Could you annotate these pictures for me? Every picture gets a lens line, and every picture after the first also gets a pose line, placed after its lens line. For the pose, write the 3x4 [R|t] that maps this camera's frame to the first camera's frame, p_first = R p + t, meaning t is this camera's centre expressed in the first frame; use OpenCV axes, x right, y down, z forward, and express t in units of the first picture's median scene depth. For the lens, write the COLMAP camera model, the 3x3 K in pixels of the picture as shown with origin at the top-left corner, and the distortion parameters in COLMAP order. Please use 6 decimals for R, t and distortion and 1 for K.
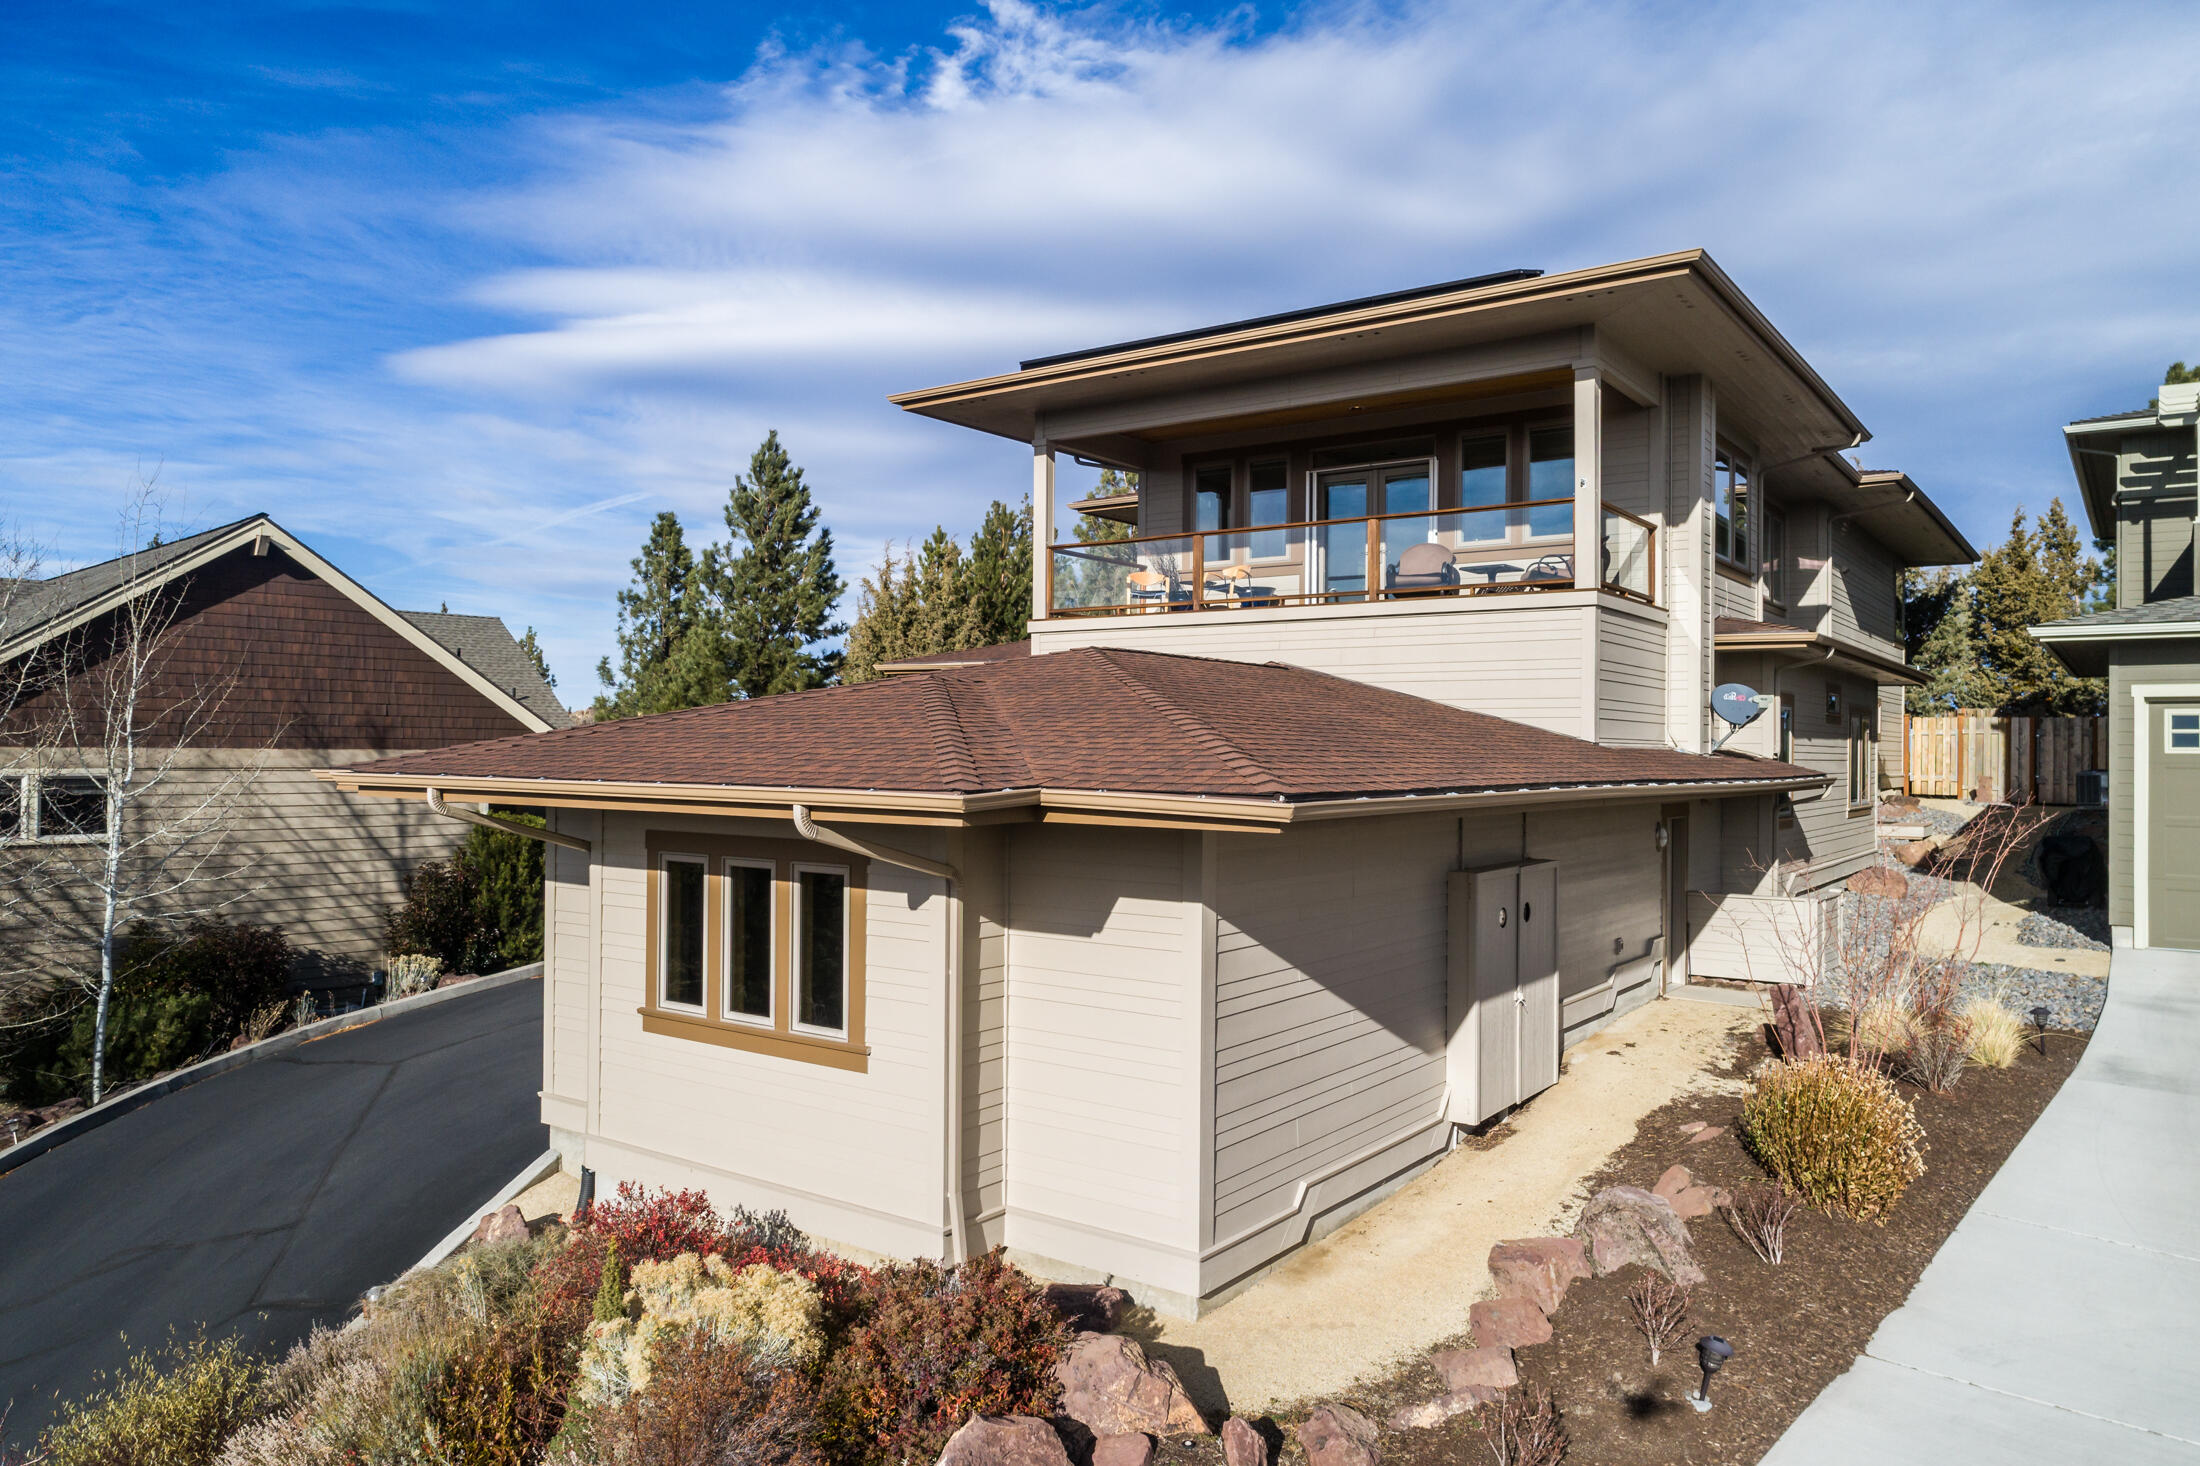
lens RADIAL K [[1467.6, 0, 1100.0], [0, 1467.6, 733.0], [0, 0, 1]] dist [-0.010993, -0.001237]
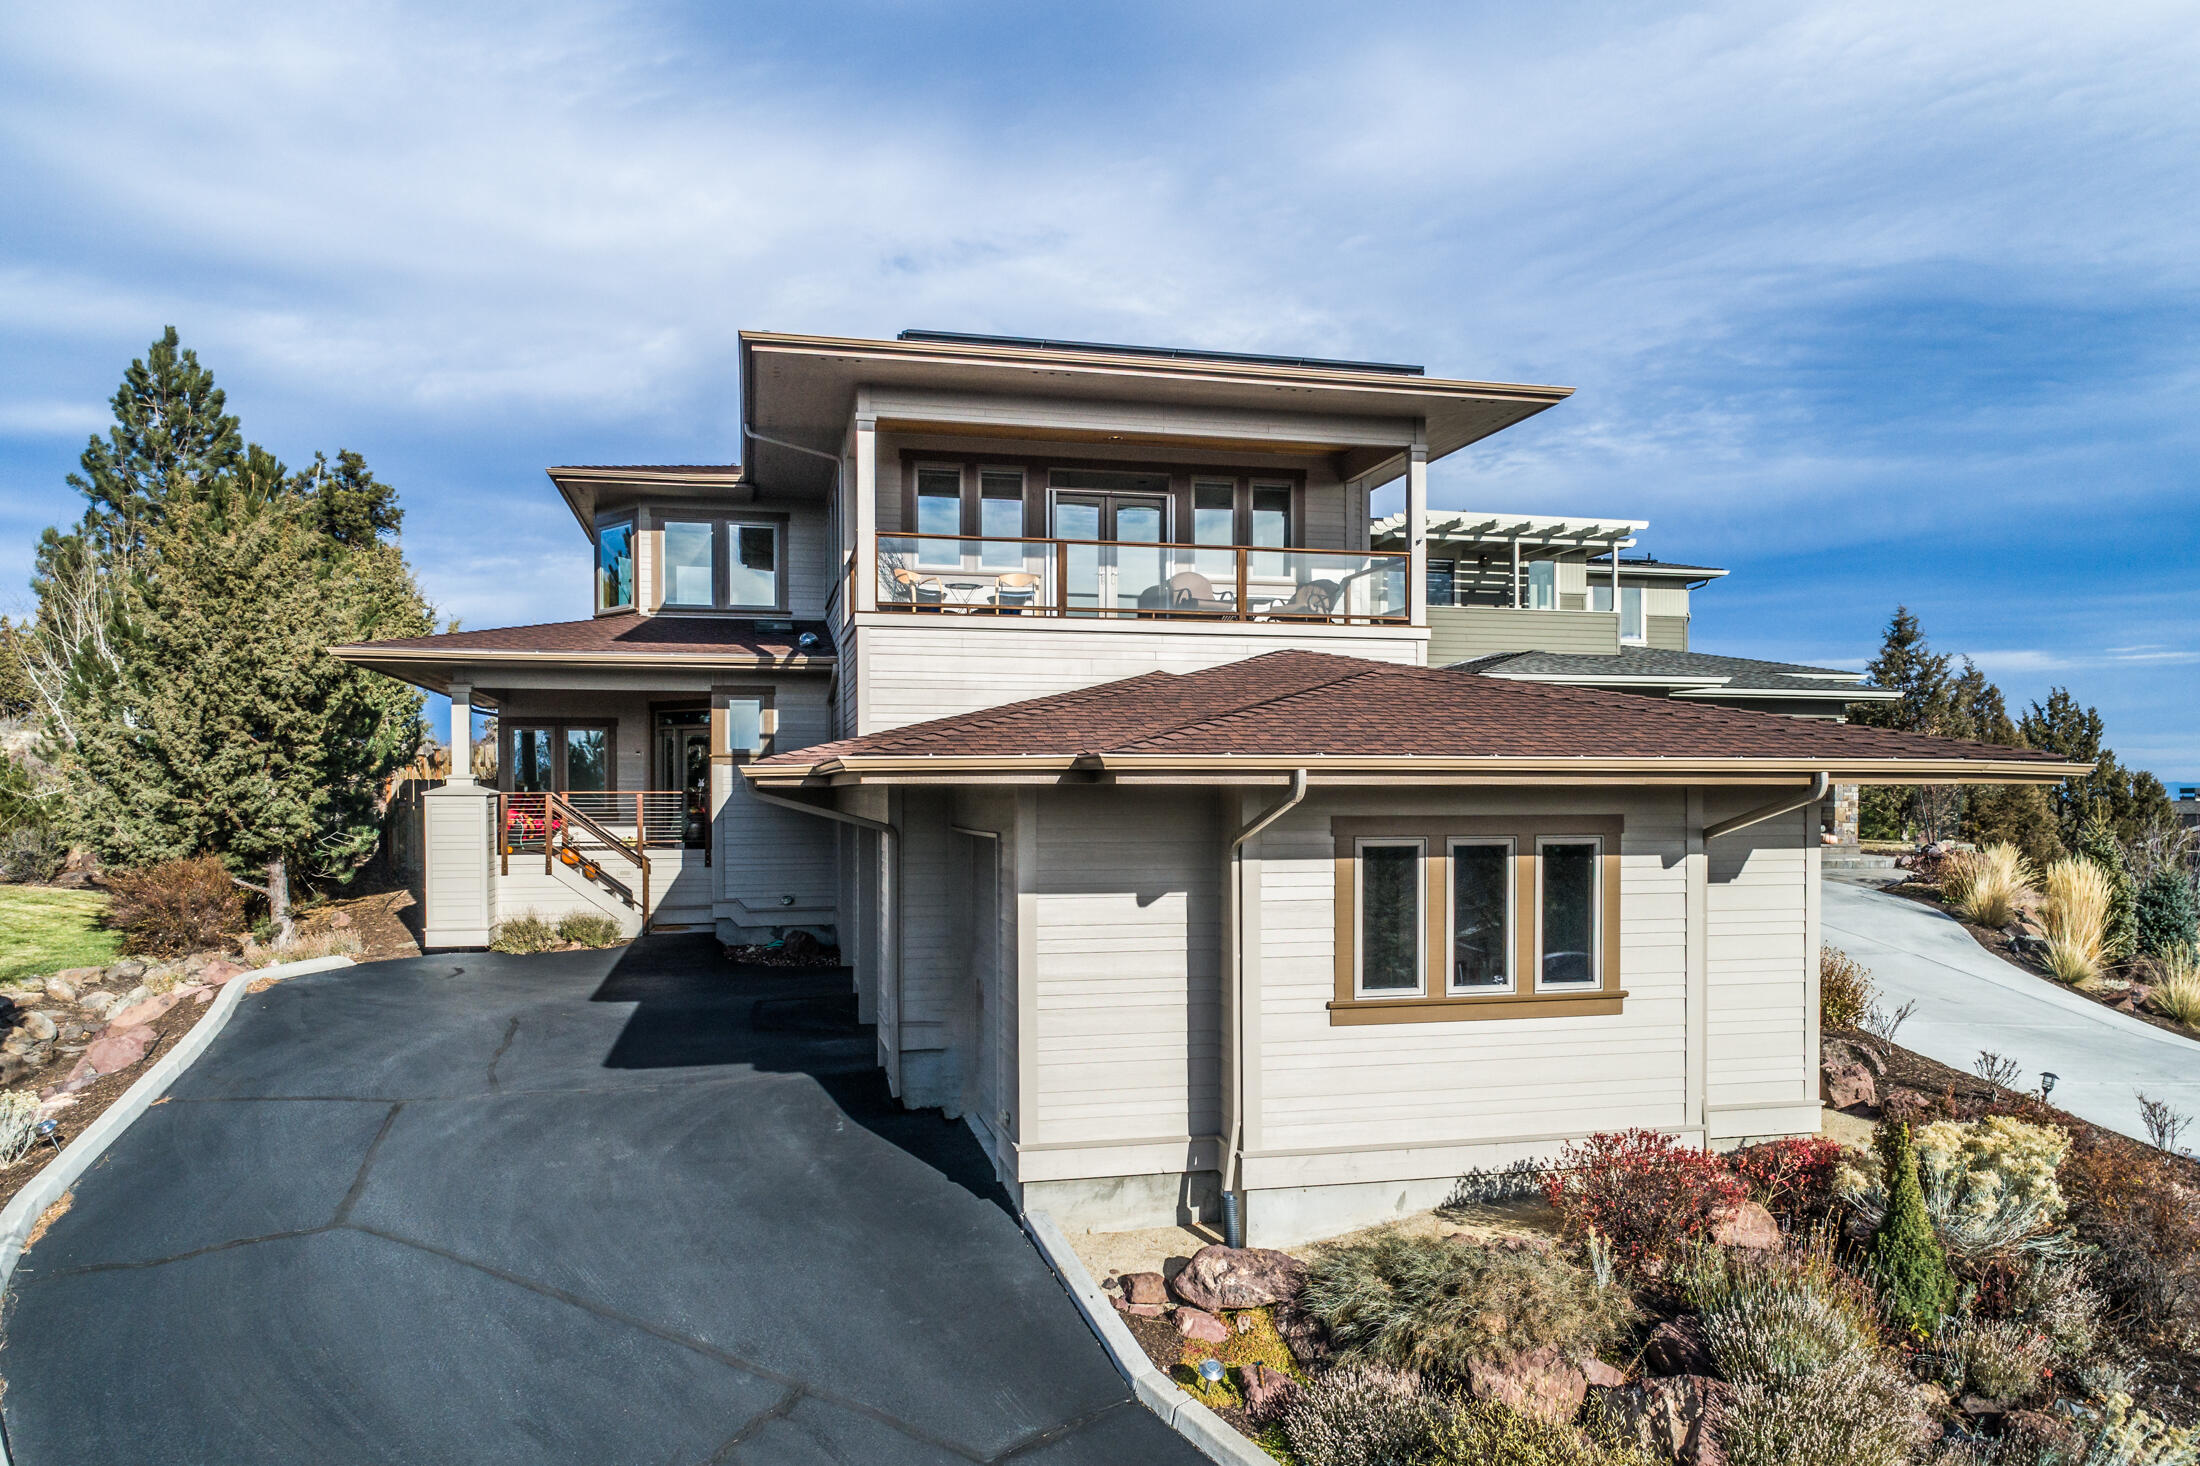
lens RADIAL K [[1551.7, 0, 1108.9], [0, 1551.7, 794.7], [0, 0, 1]] dist [-0.002826, -0.000095]
pose [[0.648246, -0.013926, 0.761304, -1.198698], [-0.001664, 0.999804, 0.019706, 0.030640], [-0.761429, -0.014041, 0.648096, 0.451731]]
